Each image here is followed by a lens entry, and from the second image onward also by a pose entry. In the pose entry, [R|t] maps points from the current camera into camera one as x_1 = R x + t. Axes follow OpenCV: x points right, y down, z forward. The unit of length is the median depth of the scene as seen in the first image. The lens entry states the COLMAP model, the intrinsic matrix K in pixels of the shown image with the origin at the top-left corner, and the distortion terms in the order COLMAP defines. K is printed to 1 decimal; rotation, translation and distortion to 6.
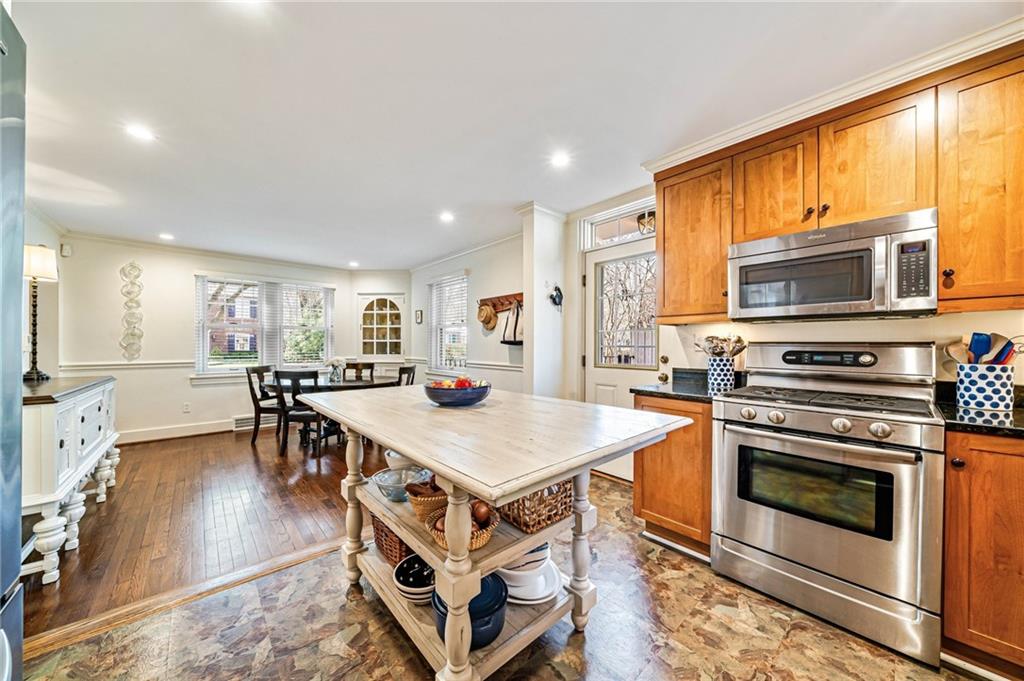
lens RADIAL K [[352.2, 0, 503.5], [0, 352.2, 343.5], [0, 0, 1]] dist [-0.000936, 0.000014]
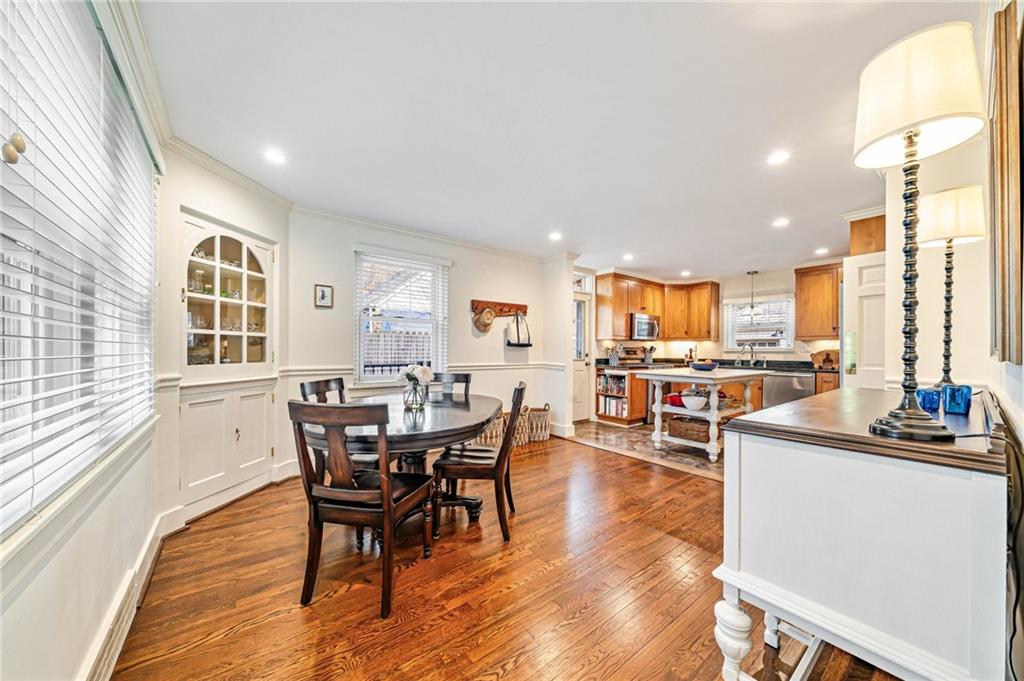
lens RADIAL K [[355.7, 0, 506.5], [0, 355.7, 352.8], [0, 0, 1]] dist [-0.012904, 0.000011]
pose [[0.066310, -0.008131, 0.997766, -1.106522], [-0.011141, 0.999898, 0.008889, 0.013354], [-0.997737, -0.011706, 0.066213, 0.895679]]
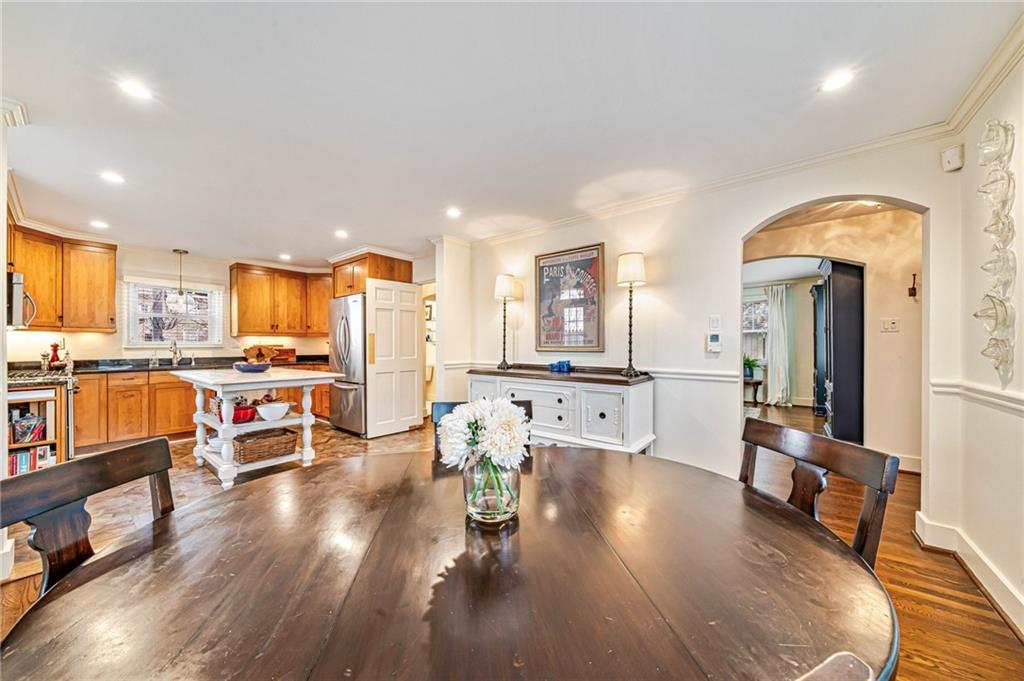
lens RADIAL K [[352.2, 0, 503.5], [0, 352.2, 343.5], [0, 0, 1]] dist [-0.000936, 0.000014]
pose [[-0.985567, -0.000680, -0.169283, -0.491553], [0.000623, 0.999971, -0.007647, 0.005348], [0.169283, -0.007643, -0.985538, 1.314825]]
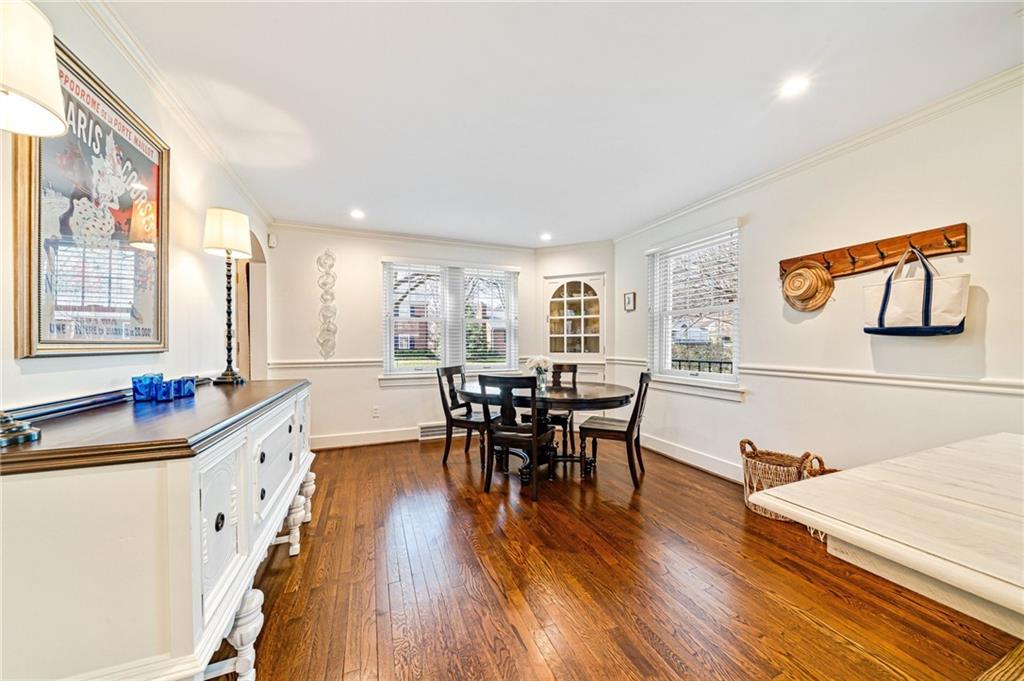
lens RADIAL K [[354.0, 0, 510.1], [0, 354.0, 343.4], [0, 0, 1]] dist [0.000109, 0.000001]
pose [[0.942498, -0.004855, -0.334176, -0.312271], [0.006186, 0.999977, 0.002919, 0.010000], [0.334154, -0.004818, 0.942506, 0.301828]]
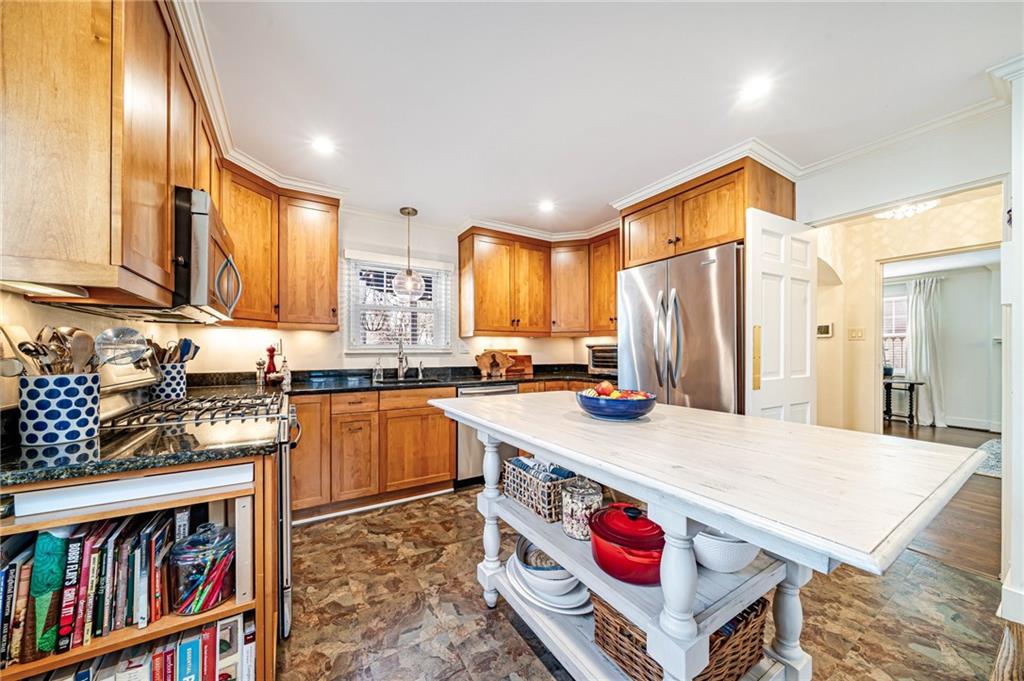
lens RADIAL K [[354.8, 0, 508.9], [0, 354.8, 349.3], [0, 0, 1]] dist [-0.003460, 0.000045]
pose [[-0.986125, -0.001622, 0.165994, -0.006487], [-0.002741, 0.999975, -0.006513, 0.005262], [-0.165979, -0.006878, -0.986105, 0.752909]]
